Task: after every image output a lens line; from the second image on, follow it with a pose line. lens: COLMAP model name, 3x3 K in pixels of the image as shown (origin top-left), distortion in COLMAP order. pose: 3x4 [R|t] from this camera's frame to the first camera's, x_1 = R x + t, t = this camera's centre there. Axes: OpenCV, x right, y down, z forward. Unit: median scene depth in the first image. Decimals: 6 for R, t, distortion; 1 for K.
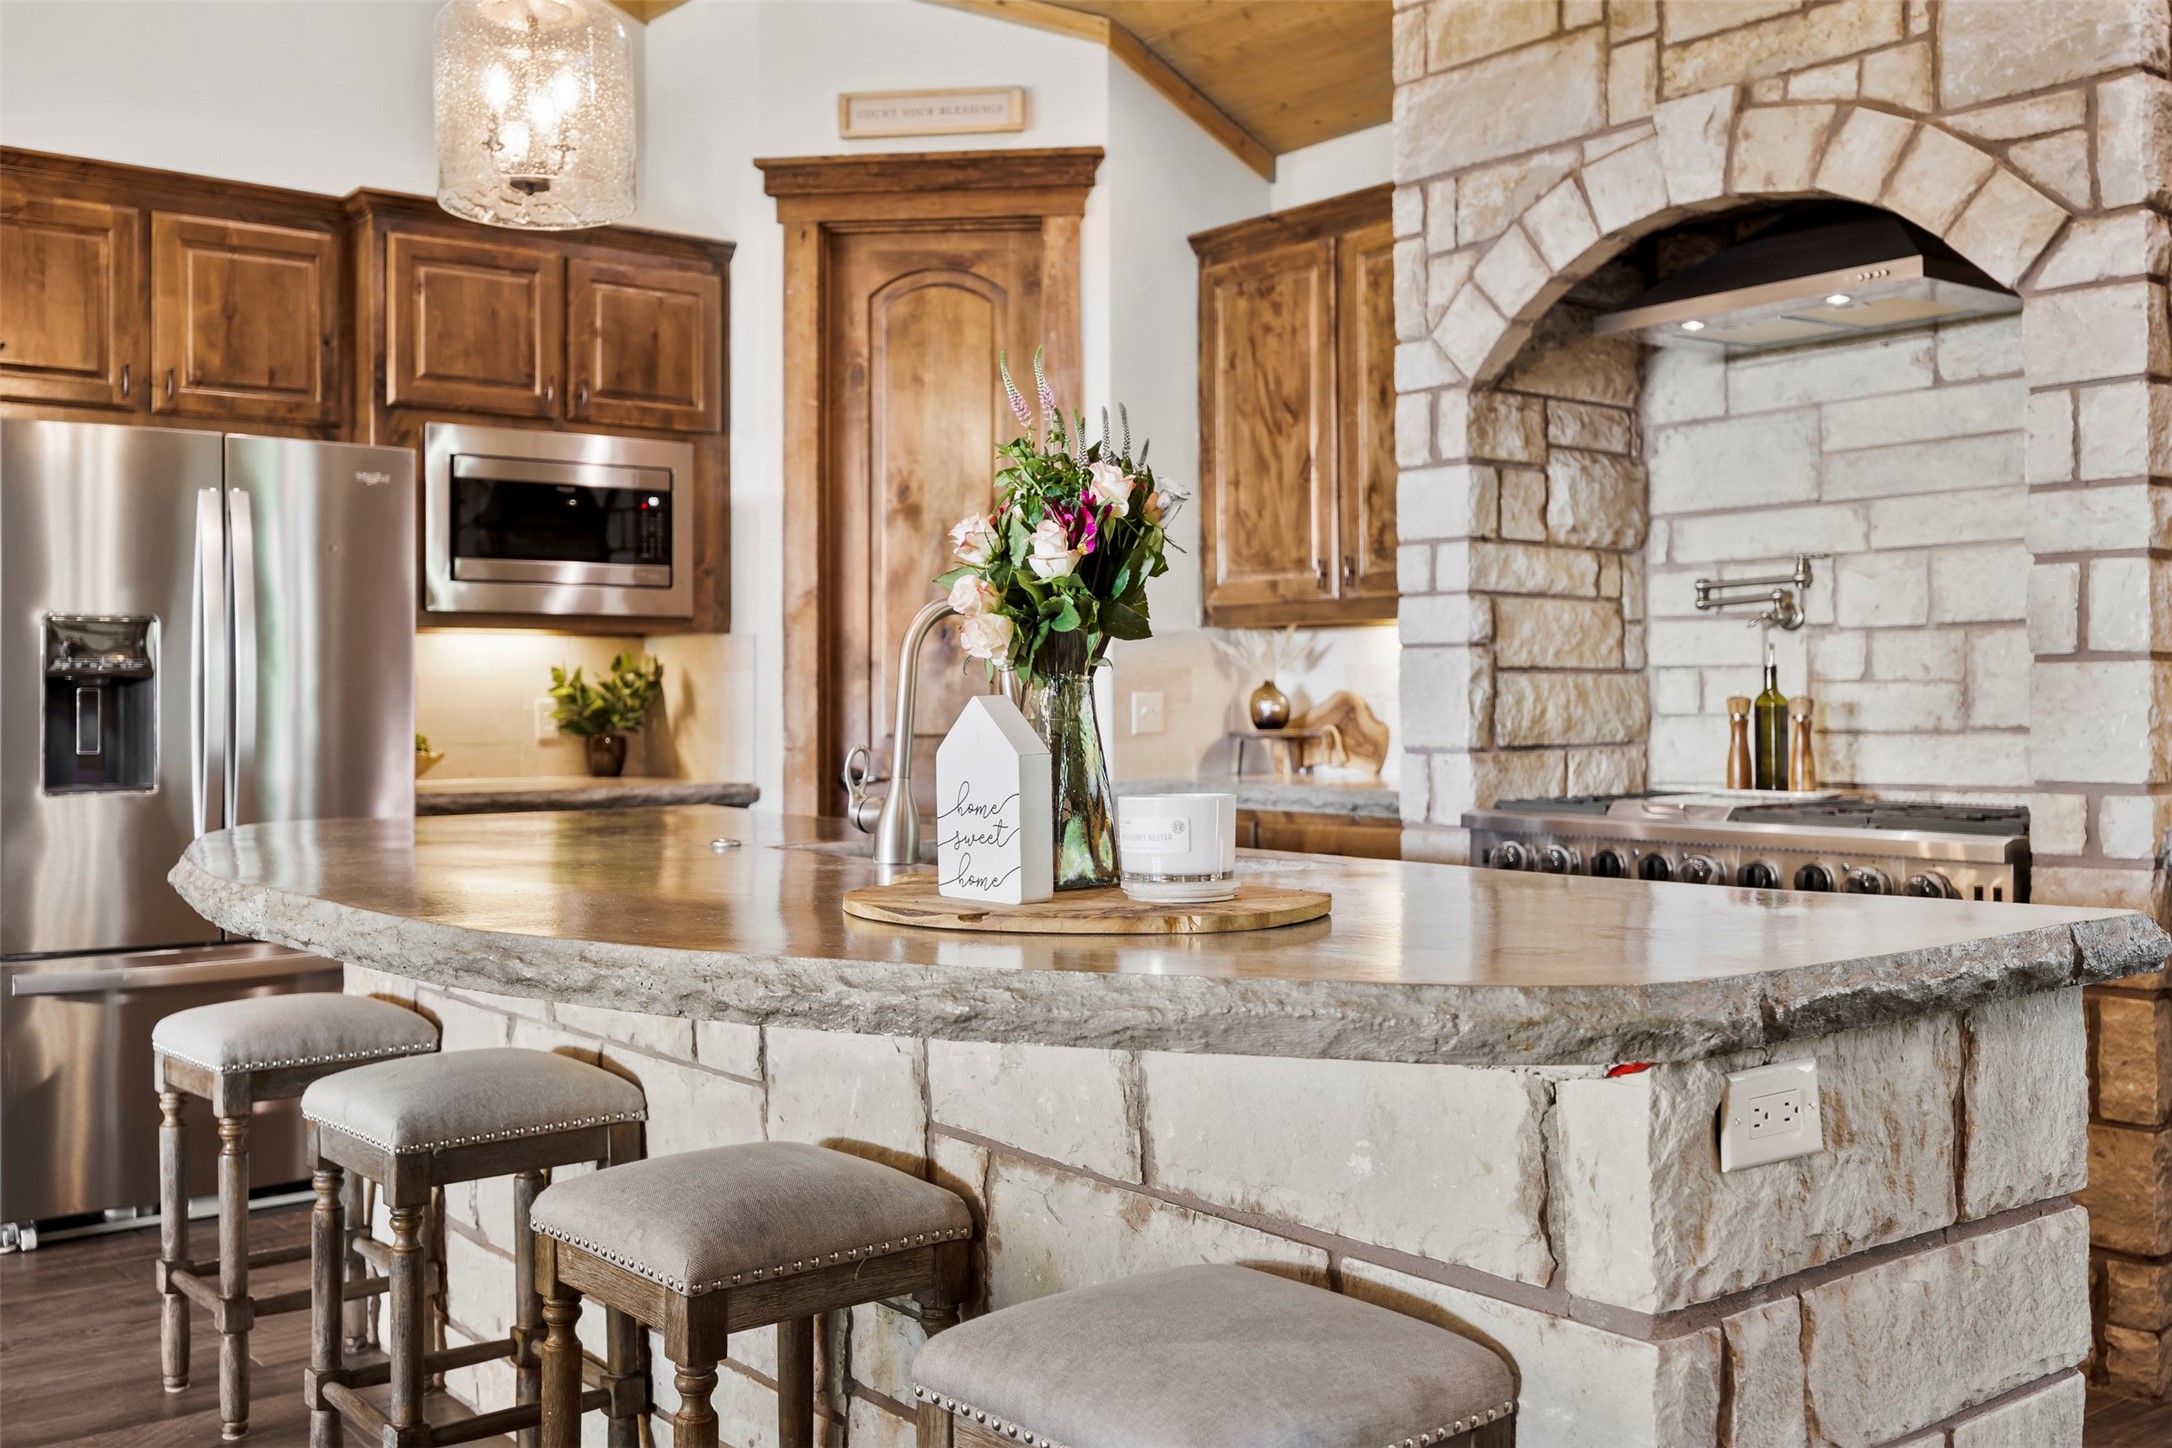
lens RADIAL K [[2124.0, 0, 1086.6], [0, 2124.0, 716.8], [0, 0, 1]] dist [0.010177, 0.000000]
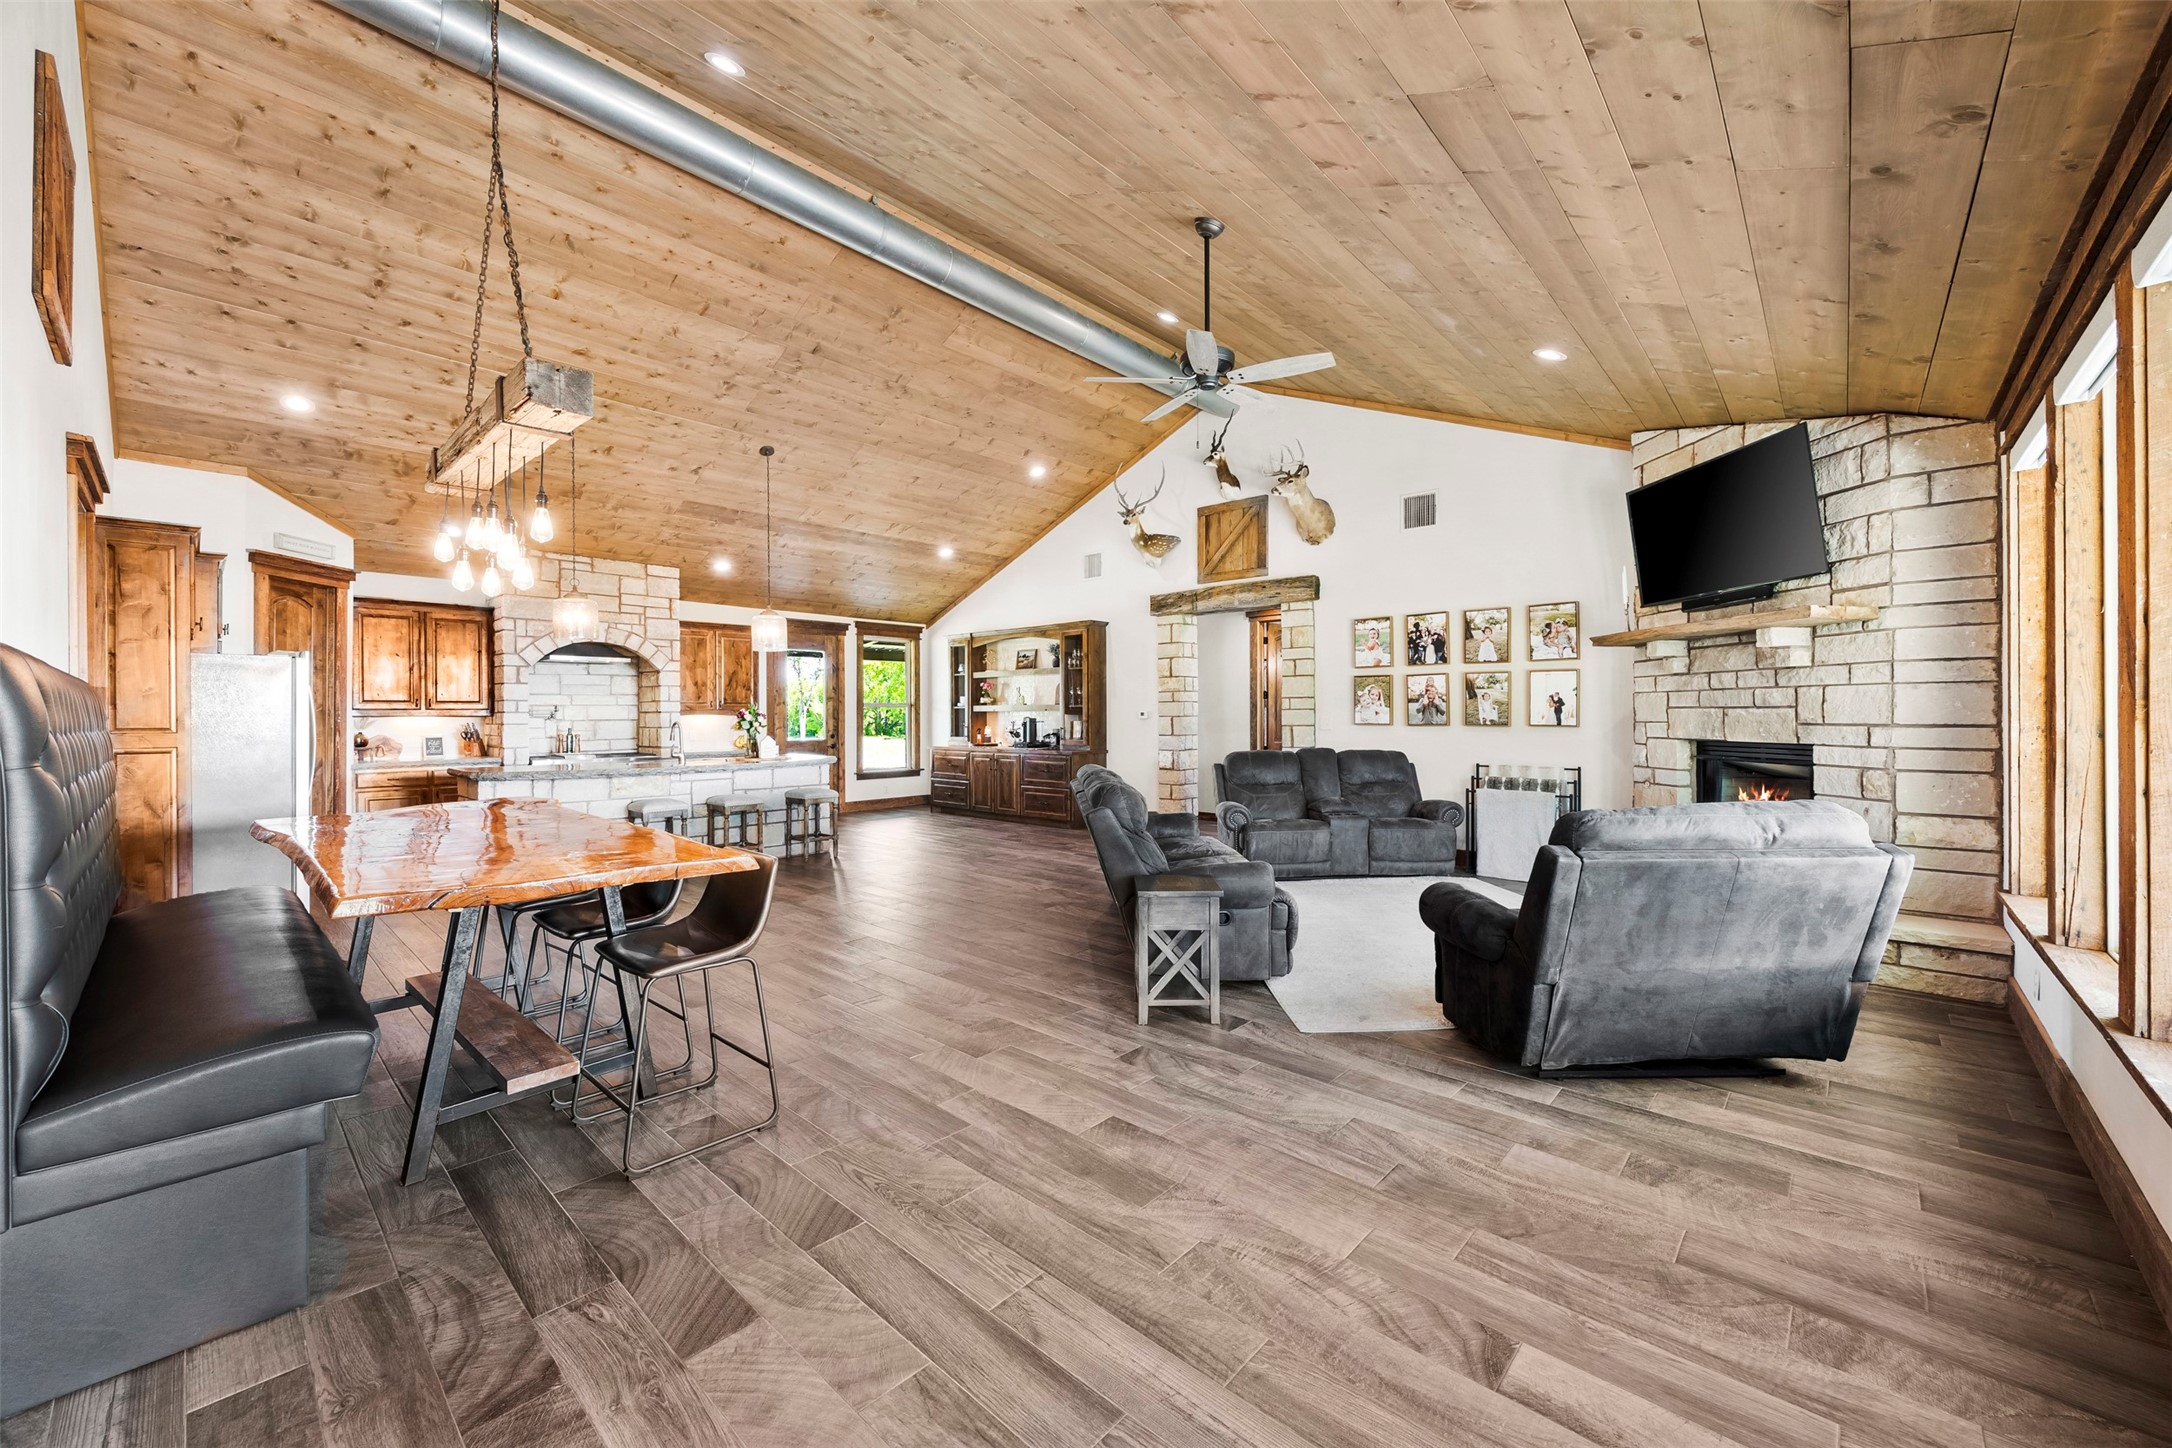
lens RADIAL K [[849.9, 0, 1085.1], [0, 849.9, 716.4], [0, 0, 1]] dist [-0.001533, -0.000006]
pose [[-0.162685, 0.000590, 0.986678, -1.772250], [0.010695, 0.999942, 0.001166, -0.039608], [-0.986620, 0.010742, -0.162682, 0.124907]]
